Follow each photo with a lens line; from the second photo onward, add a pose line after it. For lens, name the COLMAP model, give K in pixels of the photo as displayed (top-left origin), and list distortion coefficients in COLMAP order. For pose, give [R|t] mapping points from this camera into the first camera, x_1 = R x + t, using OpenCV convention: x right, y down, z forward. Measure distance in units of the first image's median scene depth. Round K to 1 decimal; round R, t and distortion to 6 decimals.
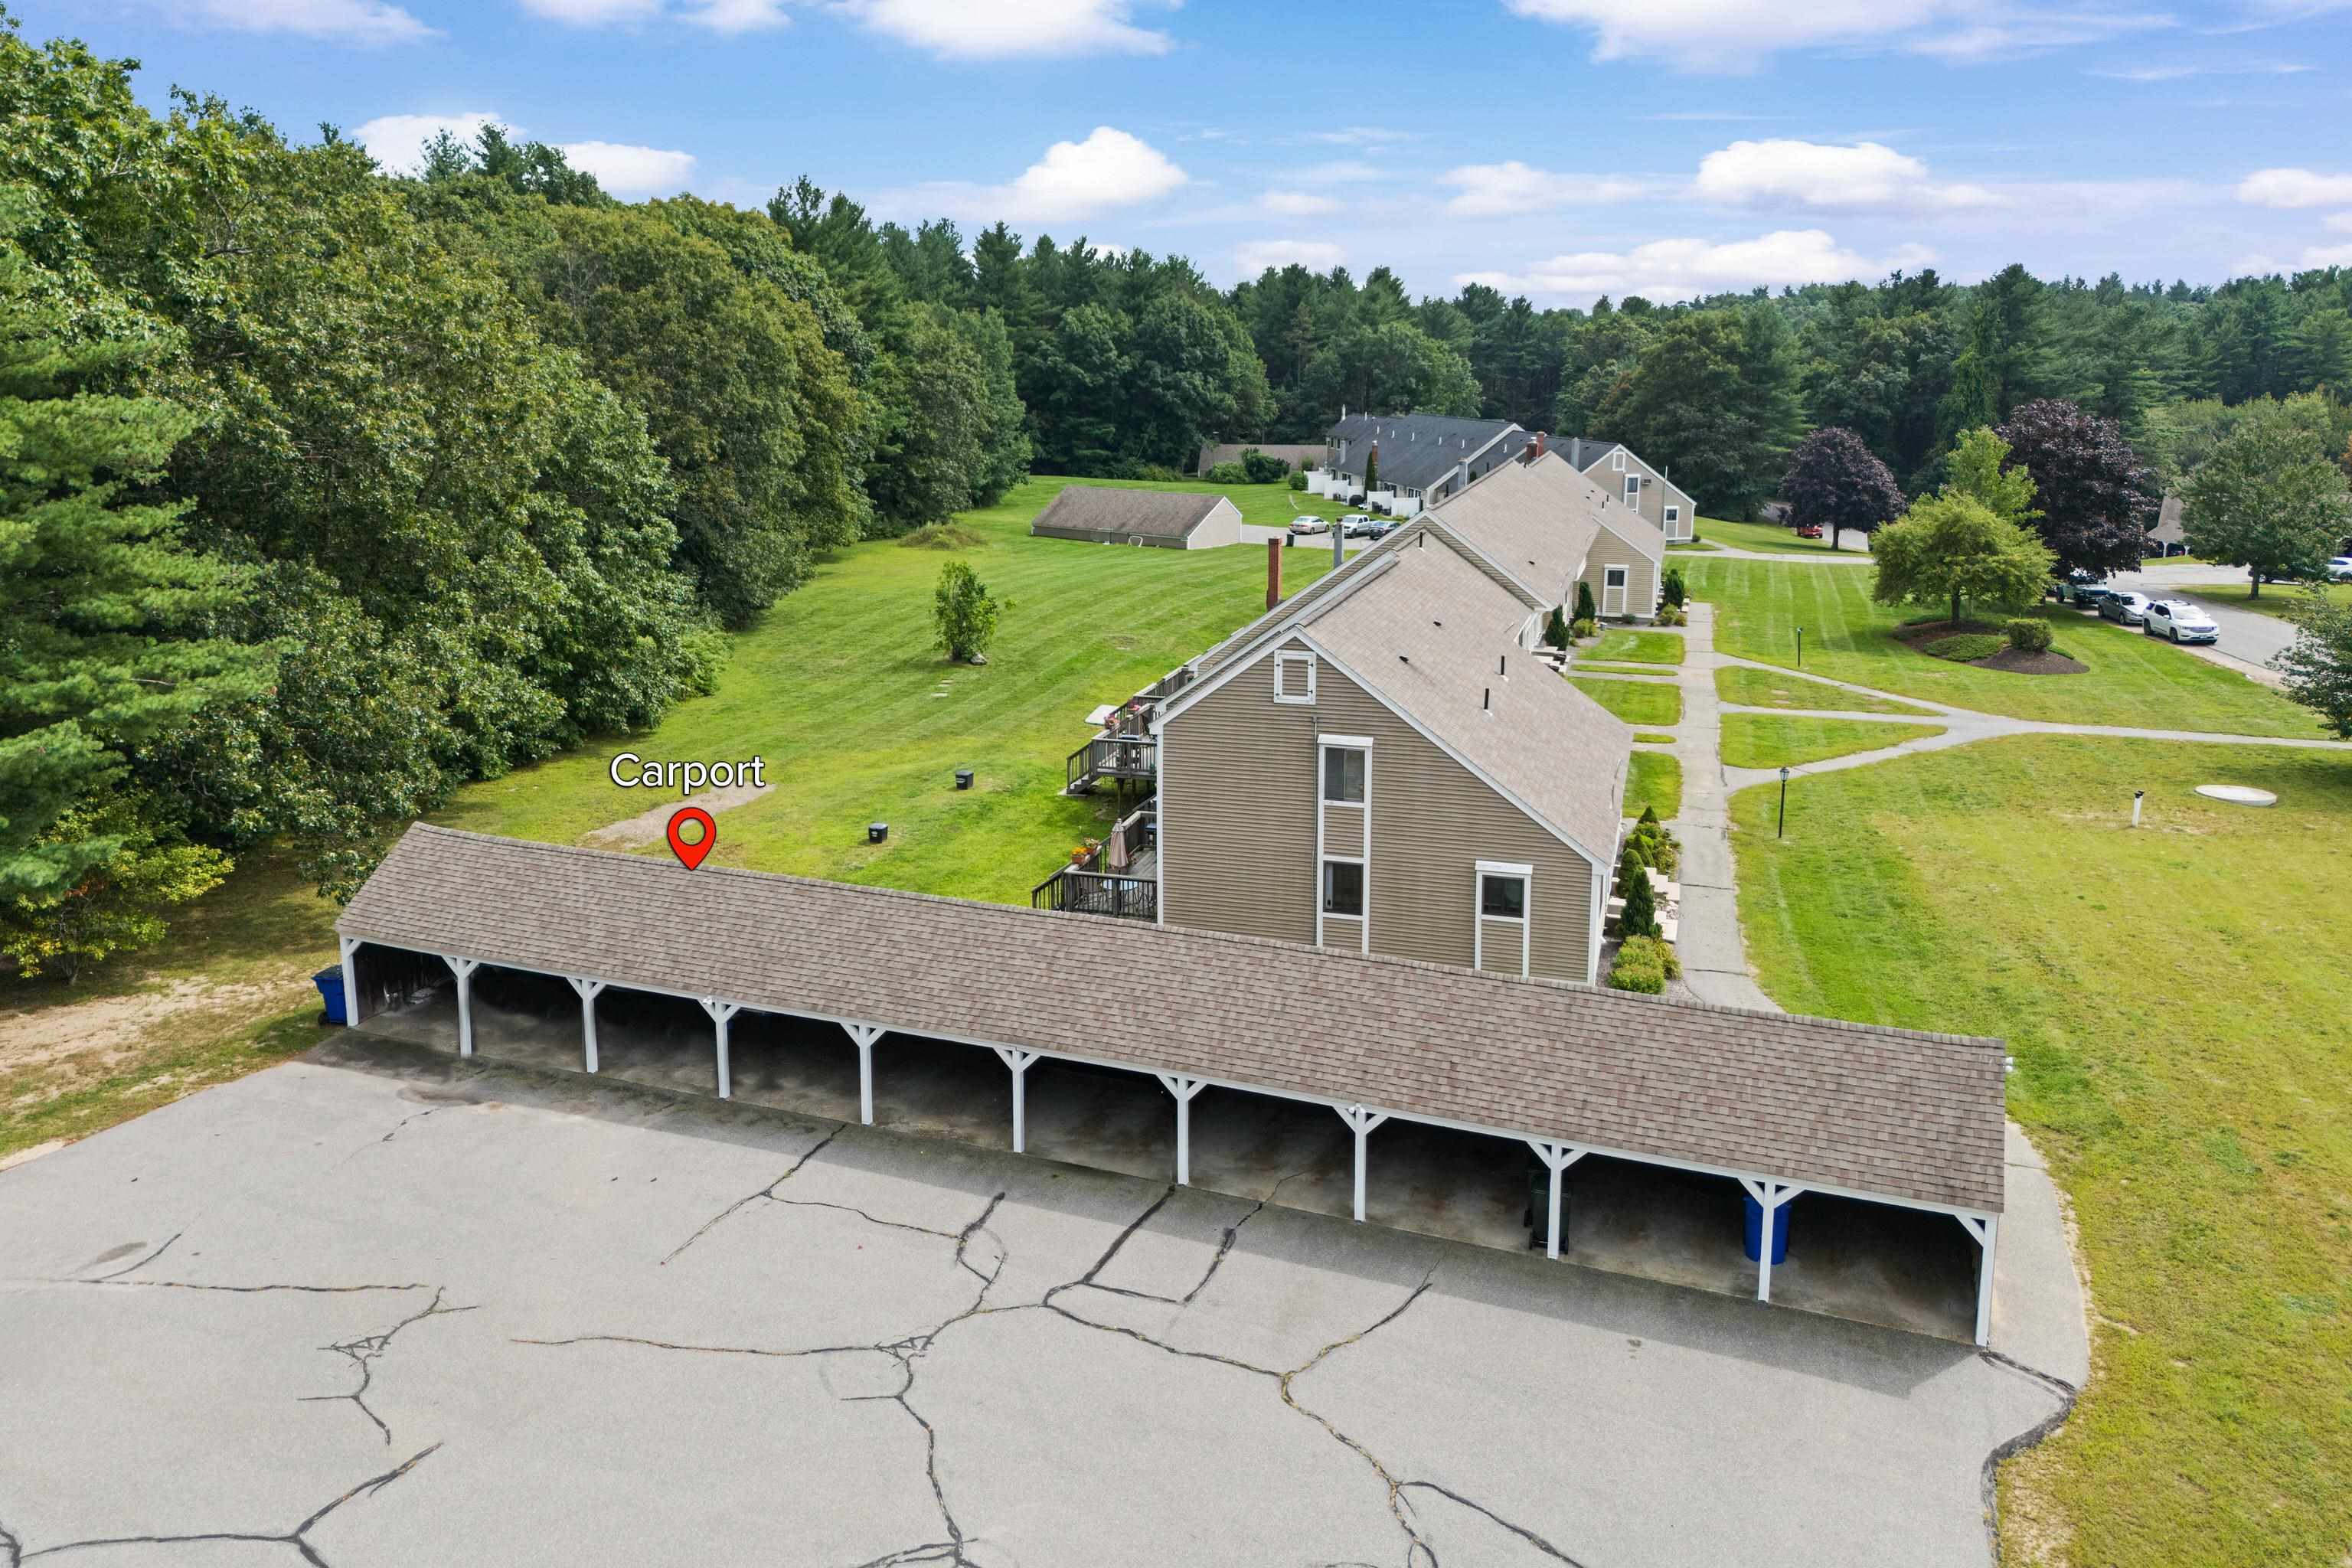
lens RADIAL K [[1725.6, 0, 1179.4], [0, 1725.6, 673.3], [0, 0, 1]] dist [0.080030, -0.077846]
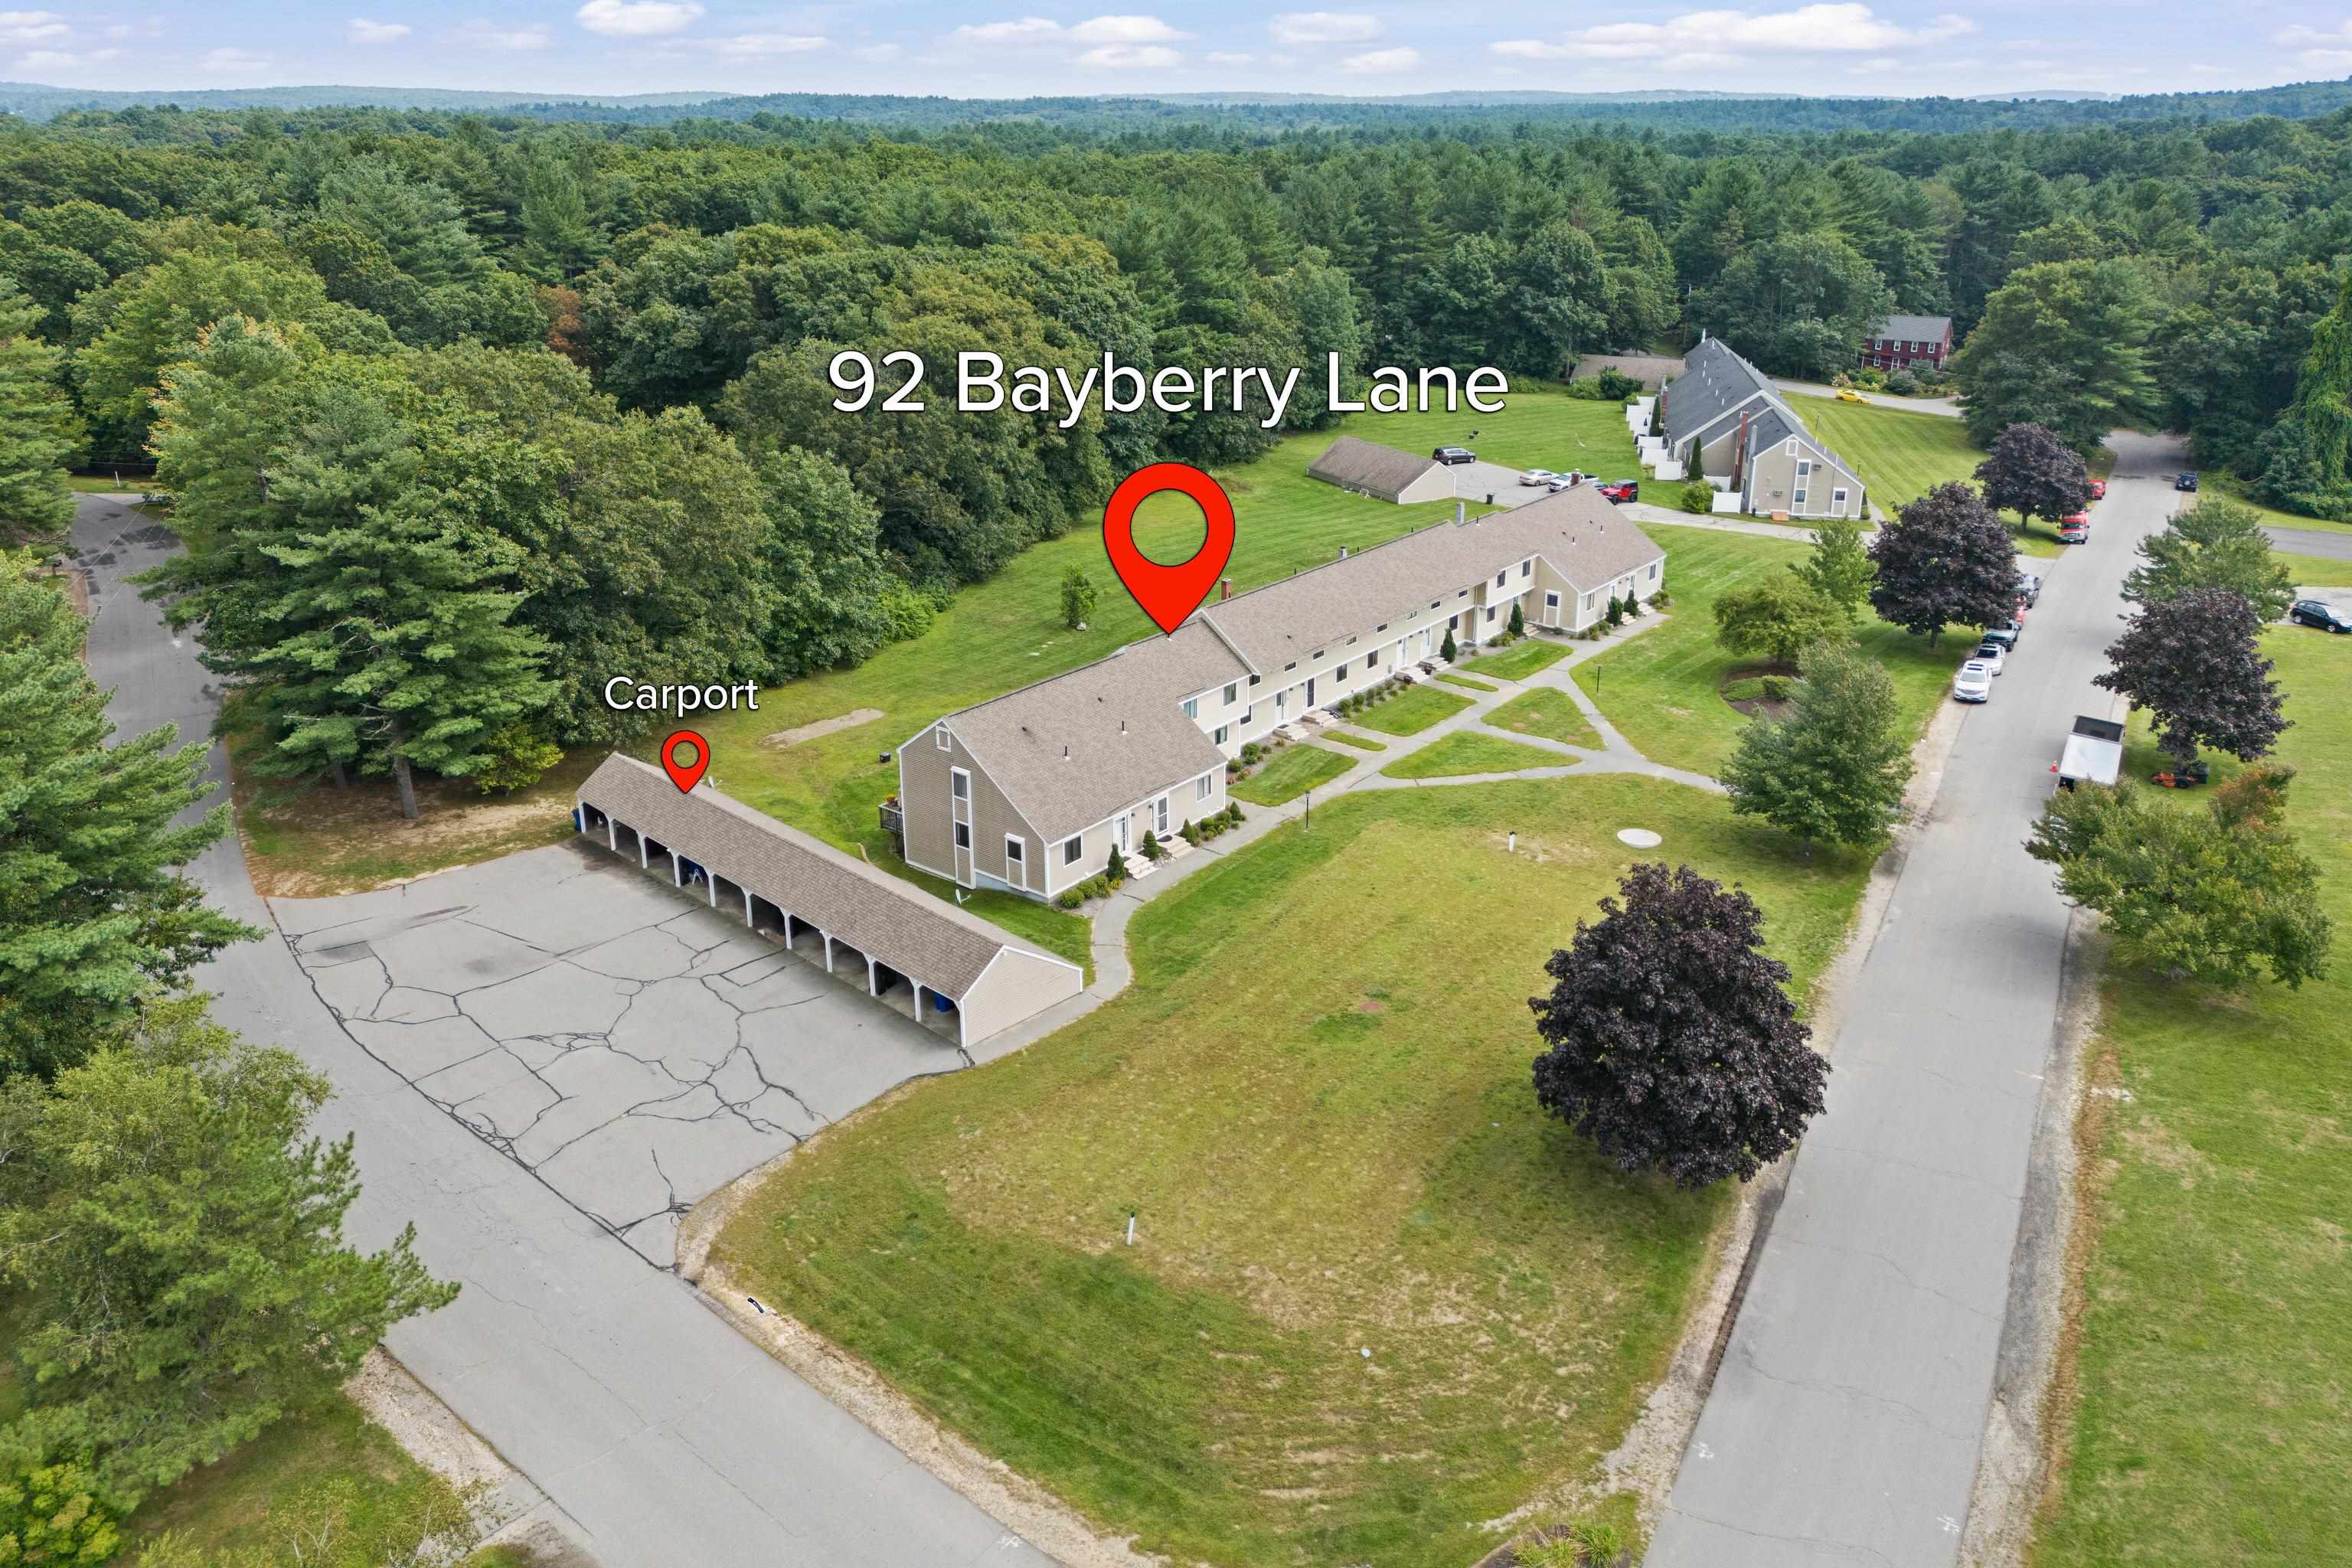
lens RADIAL K [[1725.6, 0, 1179.4], [0, 1725.6, 673.3], [0, 0, 1]] dist [0.080030, -0.077846]
pose [[0.925347, 0.115072, -0.361237, 0.517042], [-0.065774, 0.987102, 0.145954, -0.192506], [0.373373, -0.111298, 0.920981, -0.411079]]
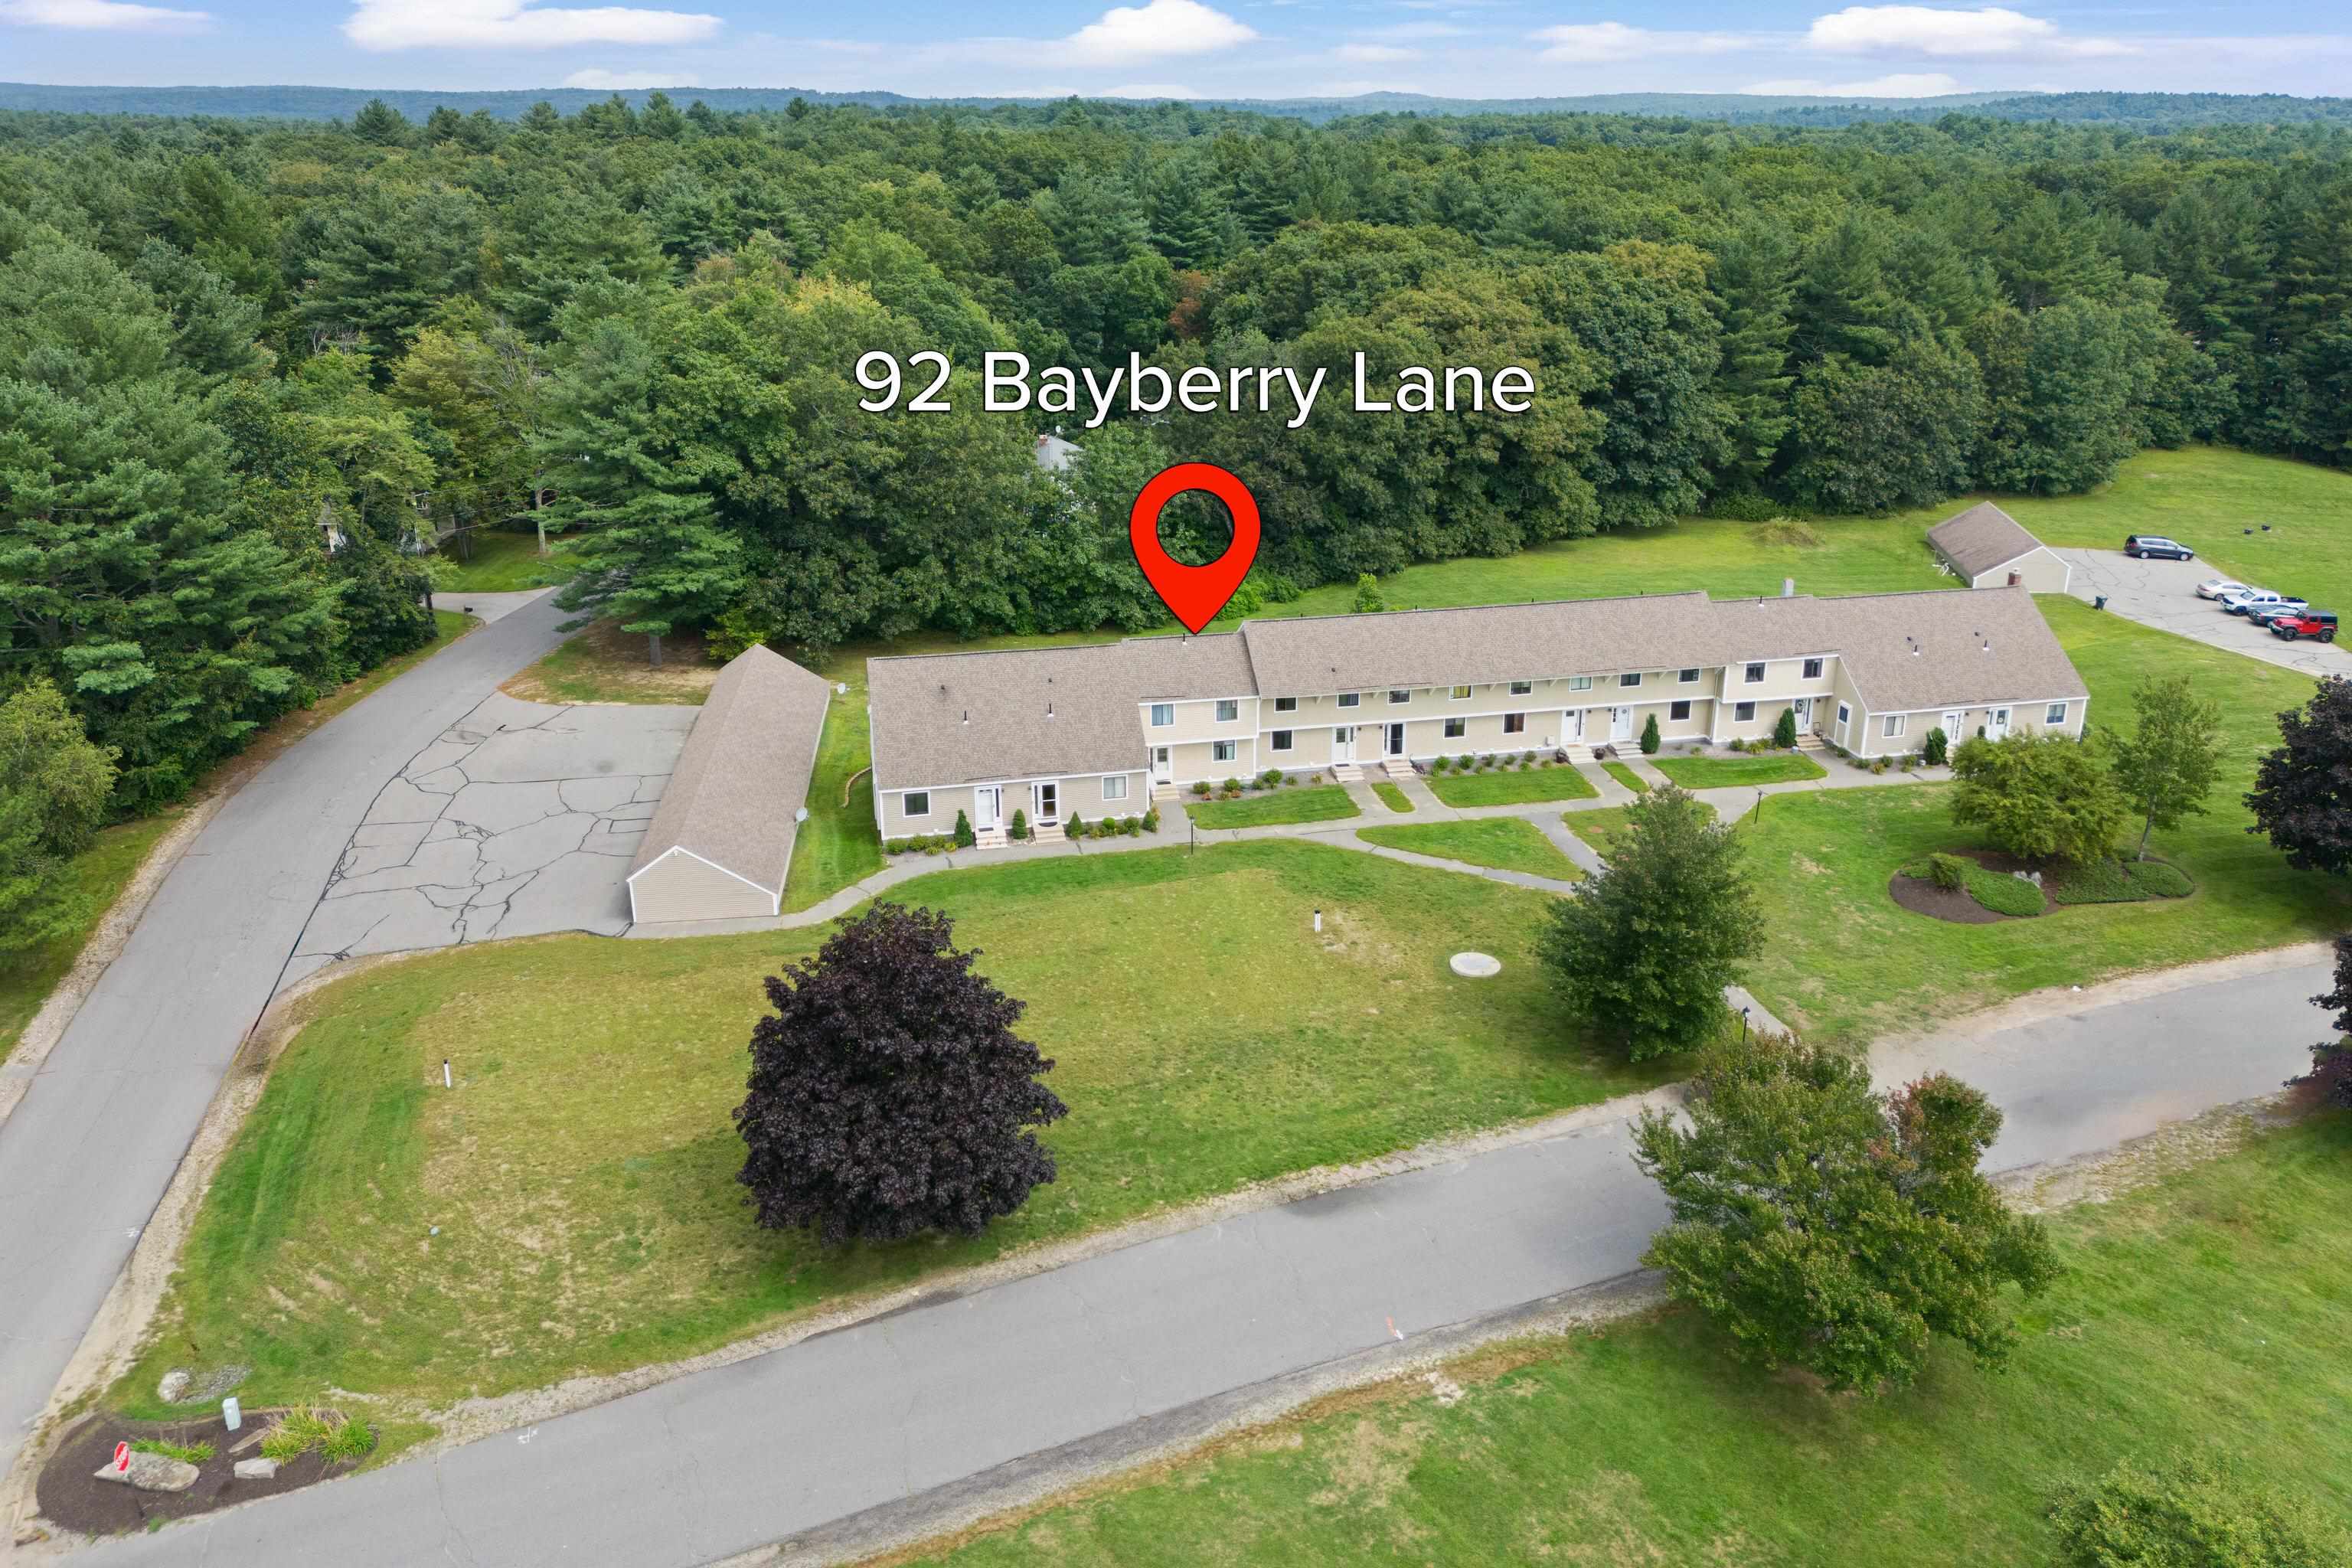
lens RADIAL K [[1725.6, 0, 1179.4], [0, 1725.6, 673.3], [0, 0, 1]] dist [0.080030, -0.077846]
pose [[0.478376, 0.271113, -0.835257, 1.050068], [-0.160297, 0.962128, 0.220486, -0.278478], [0.863401, 0.028414, 0.503718, 0.070396]]
